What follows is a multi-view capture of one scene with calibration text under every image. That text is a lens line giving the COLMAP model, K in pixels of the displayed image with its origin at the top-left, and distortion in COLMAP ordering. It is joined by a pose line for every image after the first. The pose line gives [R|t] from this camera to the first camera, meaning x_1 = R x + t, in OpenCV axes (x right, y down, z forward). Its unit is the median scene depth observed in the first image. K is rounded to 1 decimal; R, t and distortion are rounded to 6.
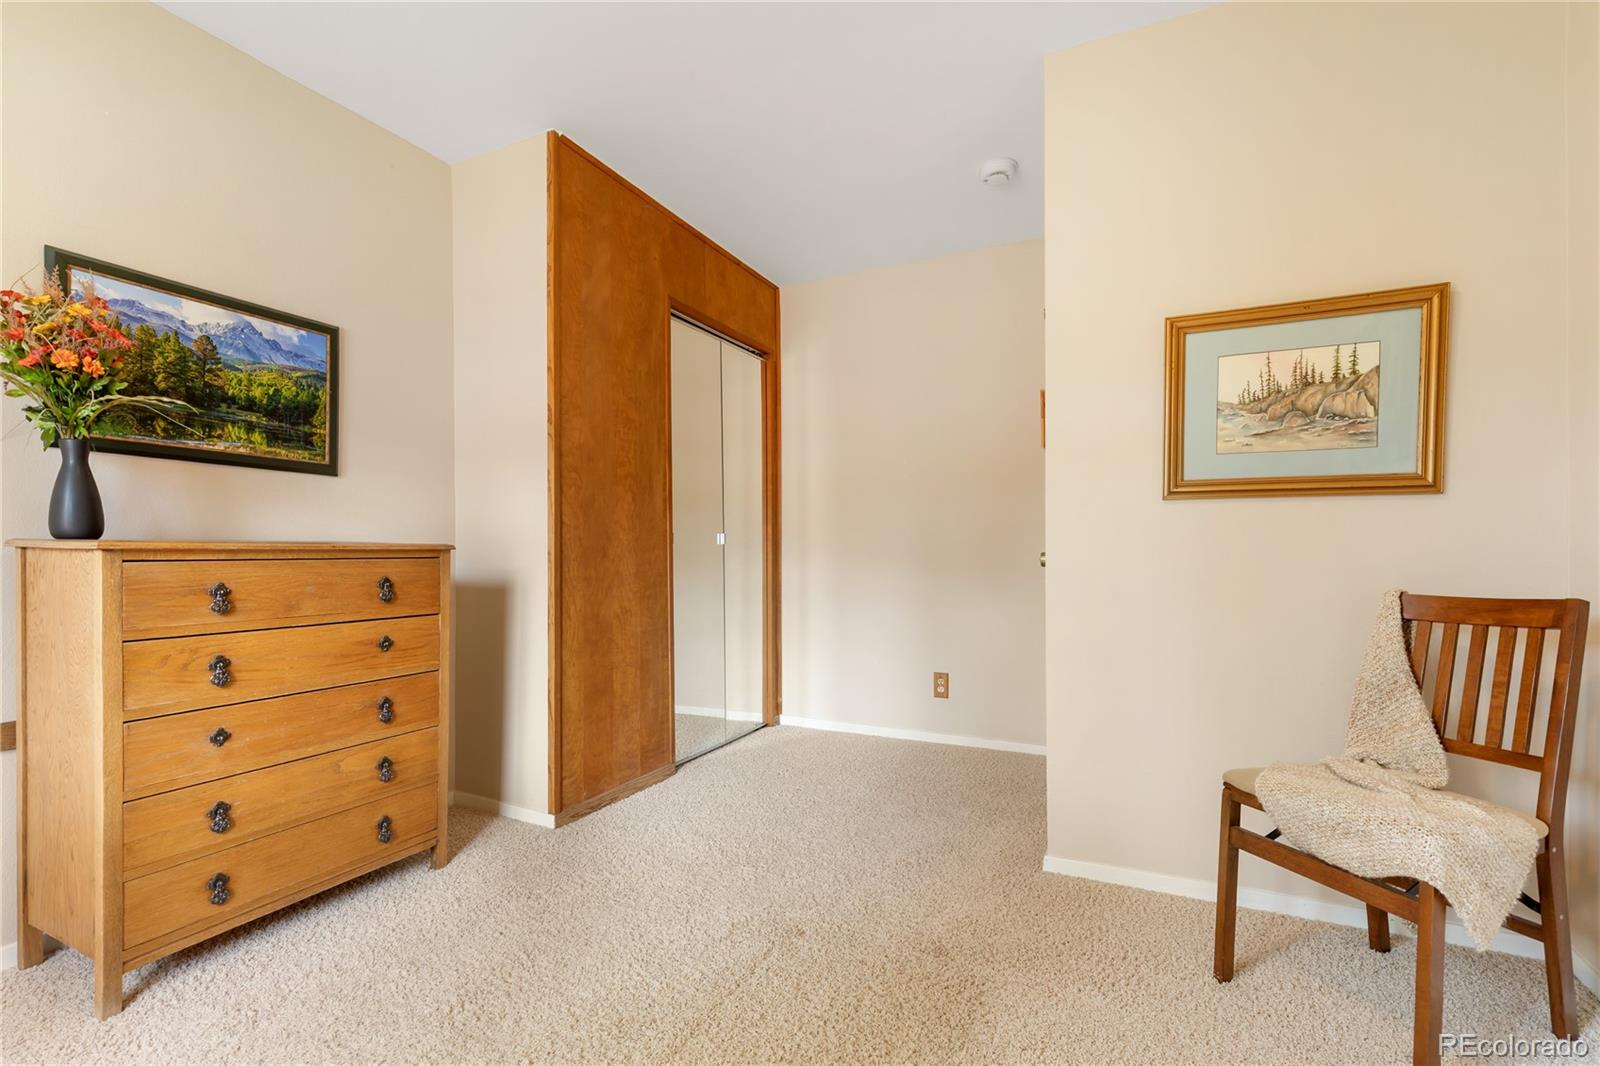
lens RADIAL K [[731.4, 0, 795.4], [0, 731.4, 540.0], [0, 0, 1]] dist [0.012451, -0.002446]
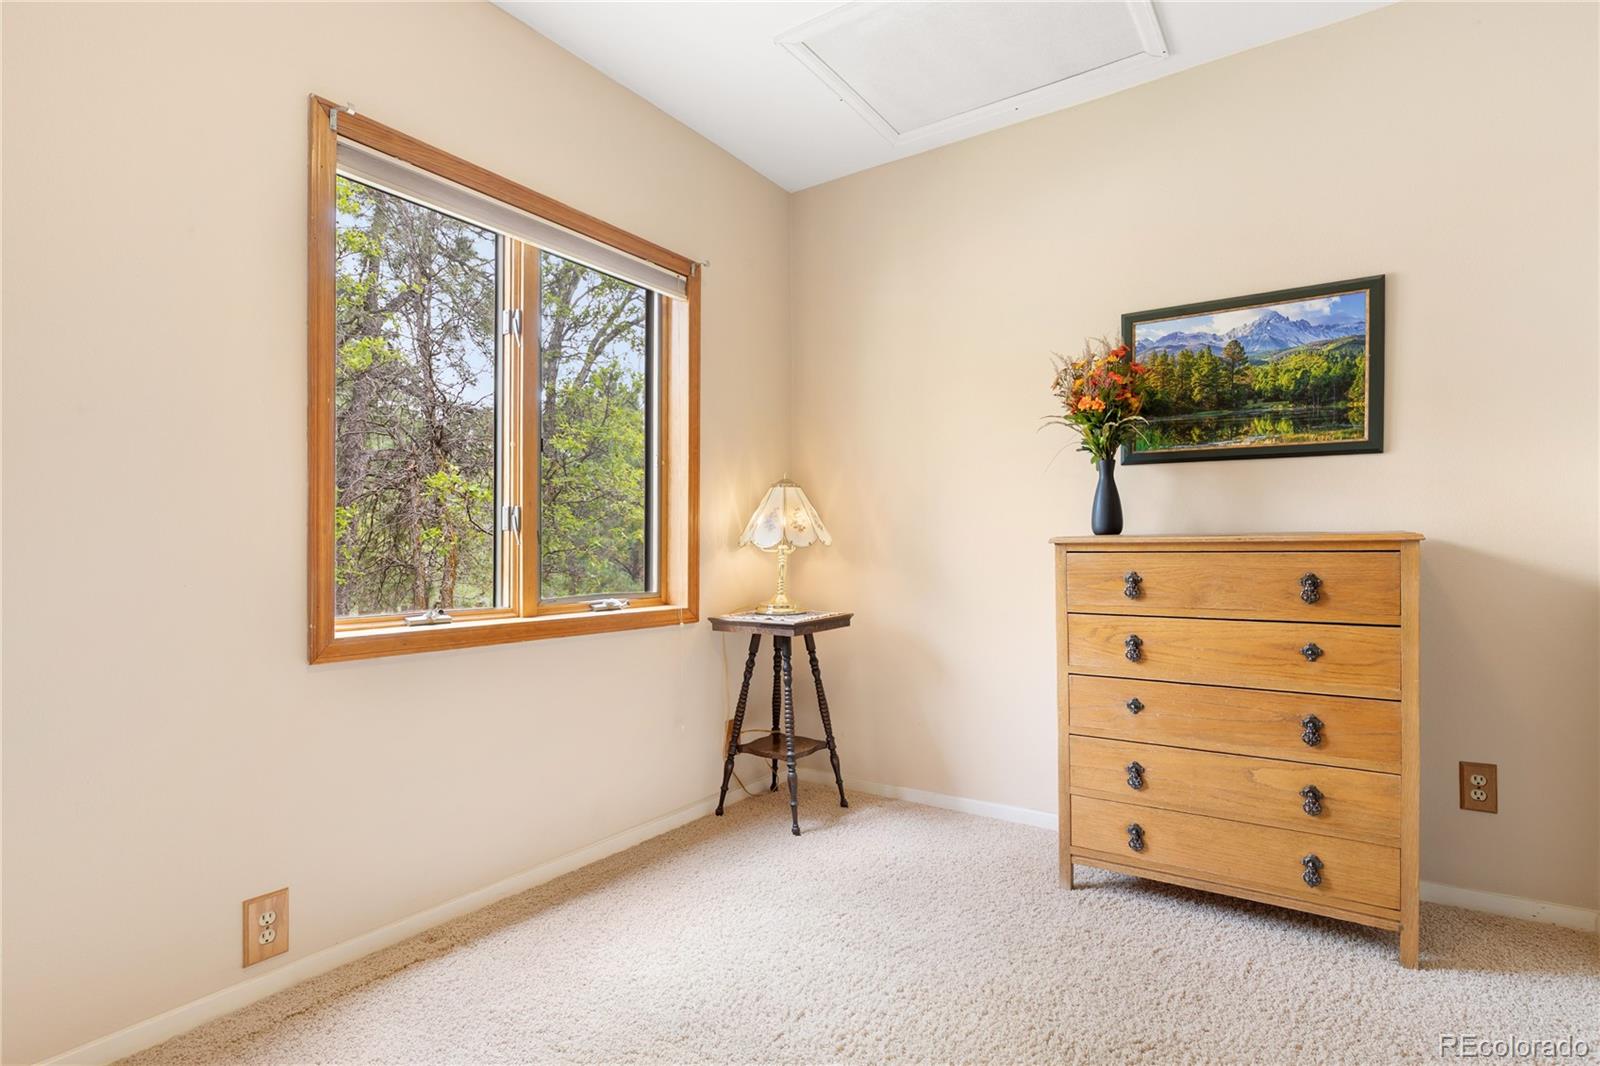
lens RADIAL K [[780.3, 0, 796.3], [0, 780.3, 537.7], [0, 0, 1]] dist [-0.001941, 0.000781]
pose [[-0.129987, -0.008118, -0.991482, 0.402806], [0.022836, 0.999677, -0.011179, 0.005669], [0.991253, -0.024095, -0.129760, 0.521345]]
